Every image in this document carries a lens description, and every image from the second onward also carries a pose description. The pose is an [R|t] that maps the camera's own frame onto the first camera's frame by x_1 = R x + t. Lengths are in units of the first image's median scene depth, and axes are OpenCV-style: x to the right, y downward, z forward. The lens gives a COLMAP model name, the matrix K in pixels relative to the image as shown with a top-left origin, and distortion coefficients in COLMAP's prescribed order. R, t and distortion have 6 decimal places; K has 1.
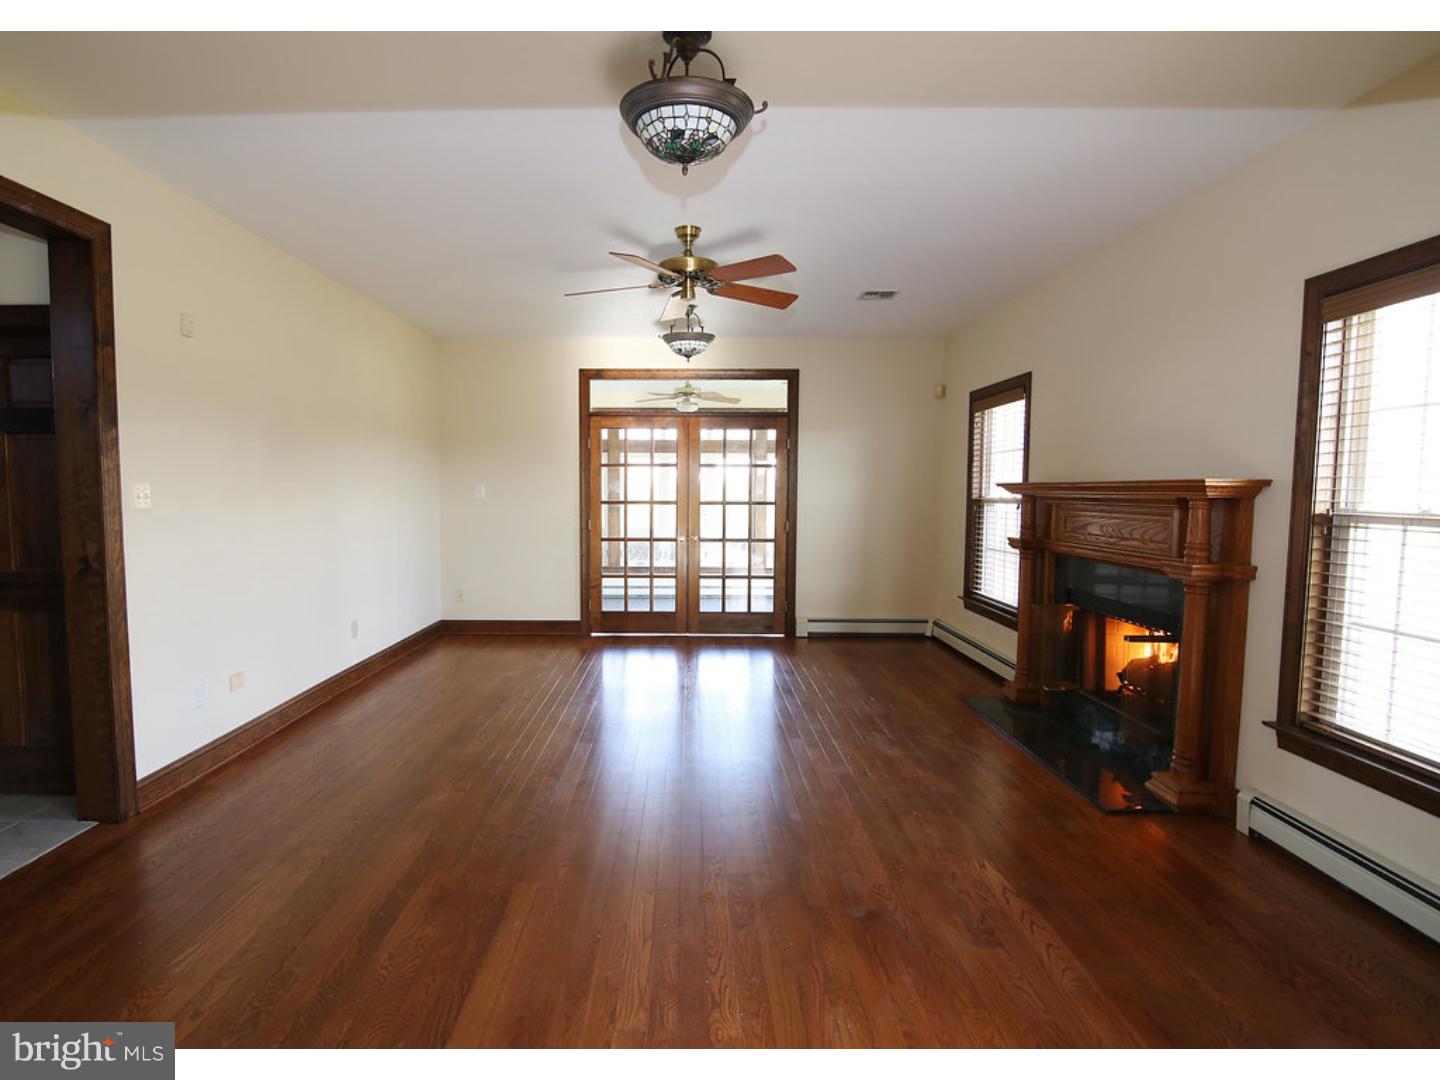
lens RADIAL K [[749.9, 0, 720.0], [0, 749.9, 540.0], [0, 0, 1]] dist [-0.001214, -0.000172]
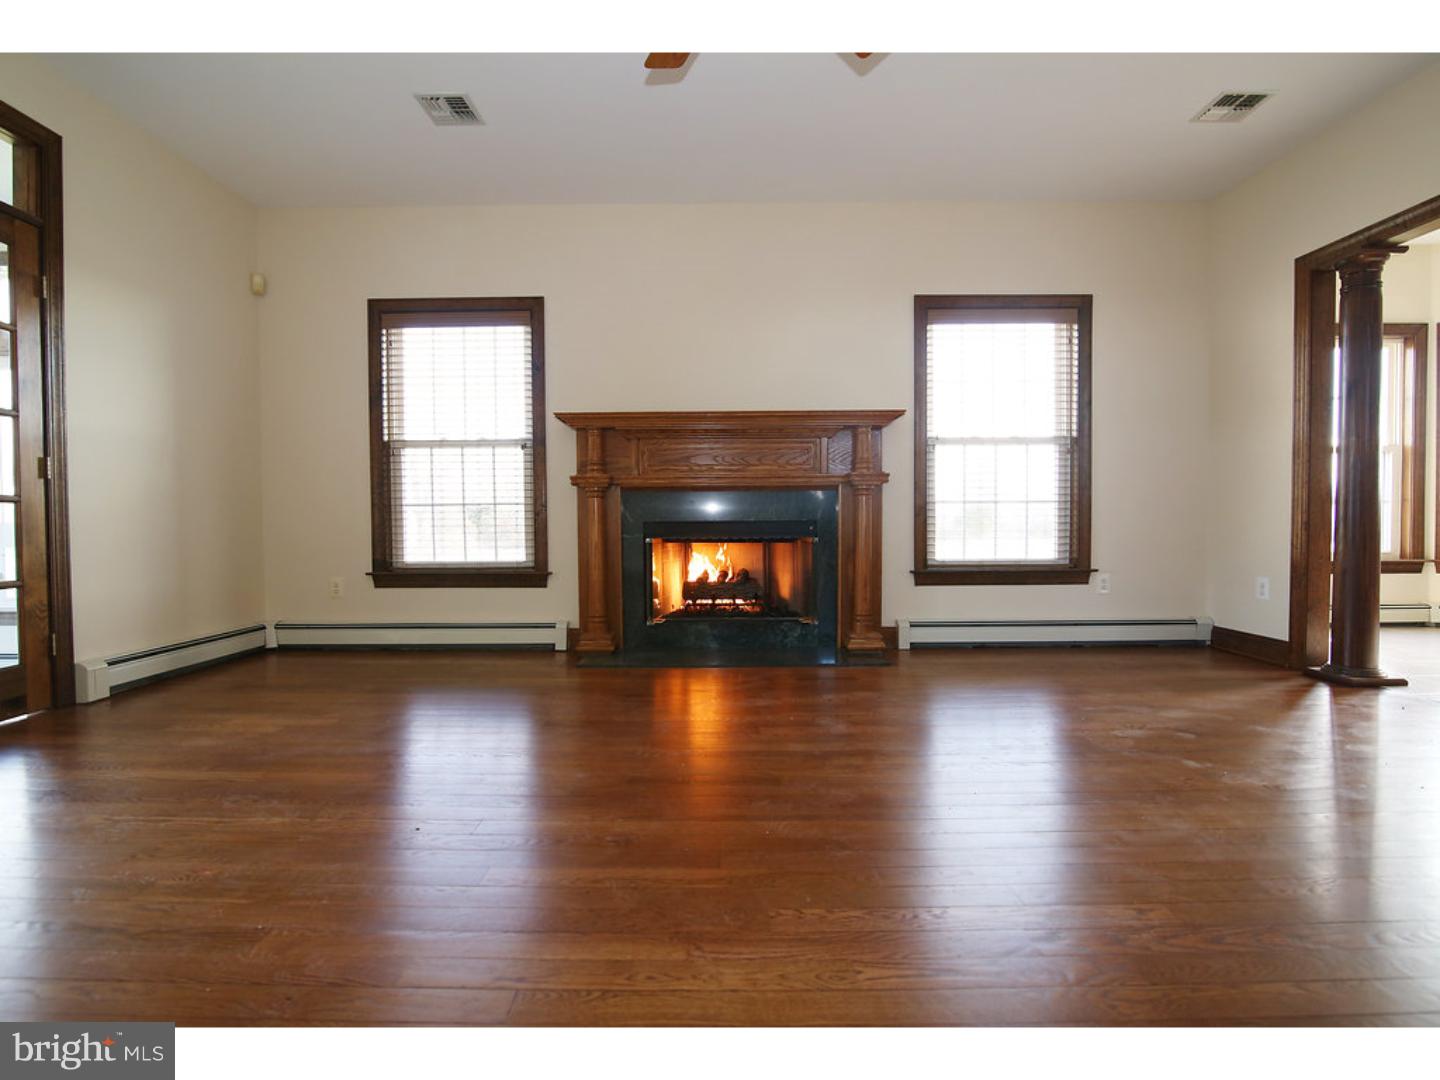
lens RADIAL K [[682.9, 0, 712.2], [0, 682.9, 531.3], [0, 0, 1]] dist [-0.000755, 0.000053]
pose [[0.047712, -0.030432, 0.998397, -0.501826], [0.075380, 0.996795, 0.026781, 0.063736], [-0.996013, 0.073981, 0.049853, 0.944712]]
